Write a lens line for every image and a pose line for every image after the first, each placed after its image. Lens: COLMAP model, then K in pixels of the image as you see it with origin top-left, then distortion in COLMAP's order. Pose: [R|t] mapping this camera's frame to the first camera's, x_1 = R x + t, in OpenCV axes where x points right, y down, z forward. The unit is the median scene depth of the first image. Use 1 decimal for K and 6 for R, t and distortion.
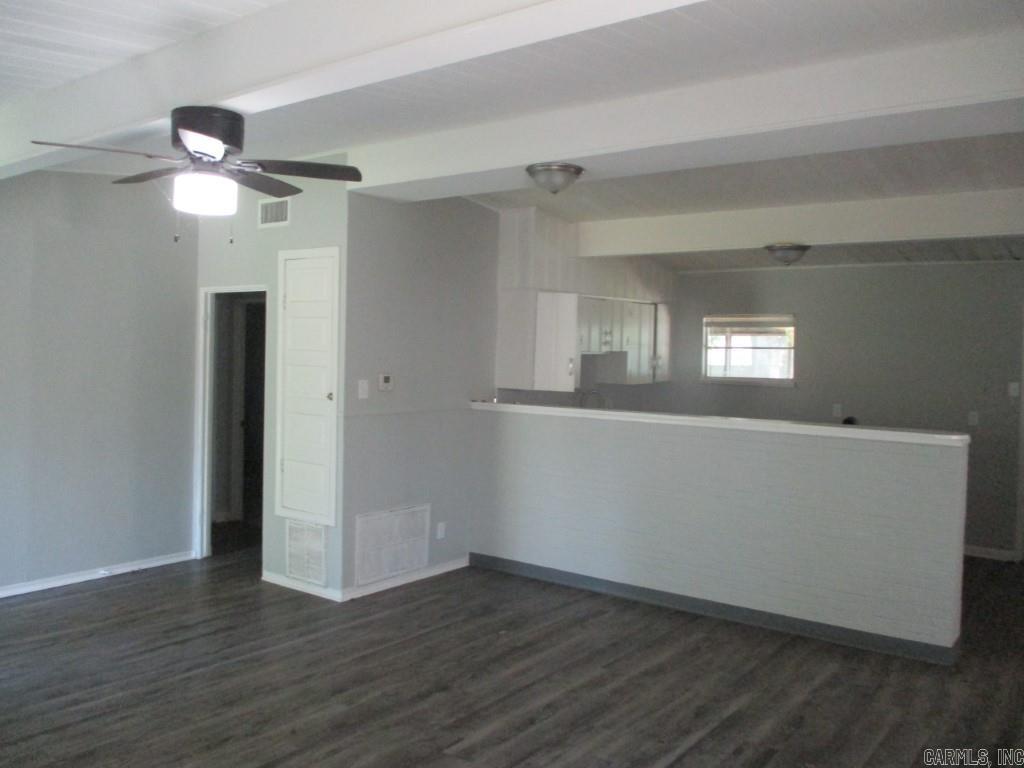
lens RADIAL K [[839.2, 0, 512.5], [0, 839.2, 381.6], [0, 0, 1]] dist [-0.032573, 0.001877]
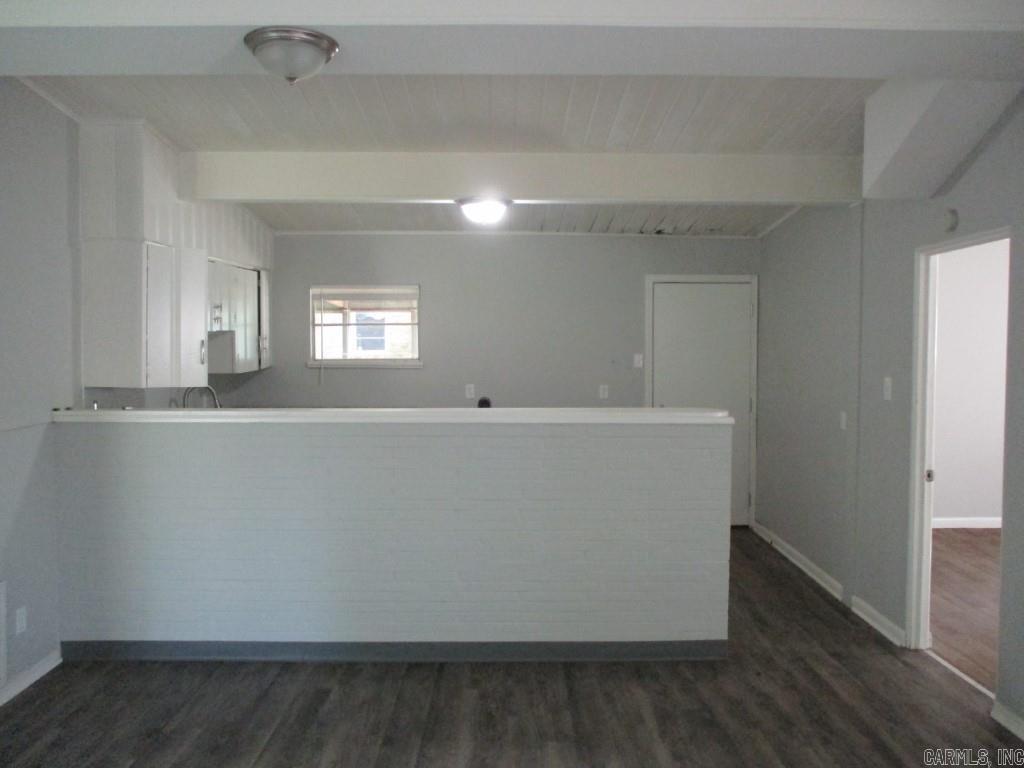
lens RADIAL K [[839.2, 0, 509.6], [0, 839.2, 379.8], [0, 0, 1]] dist [-0.032573, 0.001877]
pose [[0.798257, -0.050134, 0.600226, -0.148045], [0.038422, 0.998739, 0.032320, -0.006883], [-0.601090, -0.002738, 0.799177, 0.273707]]
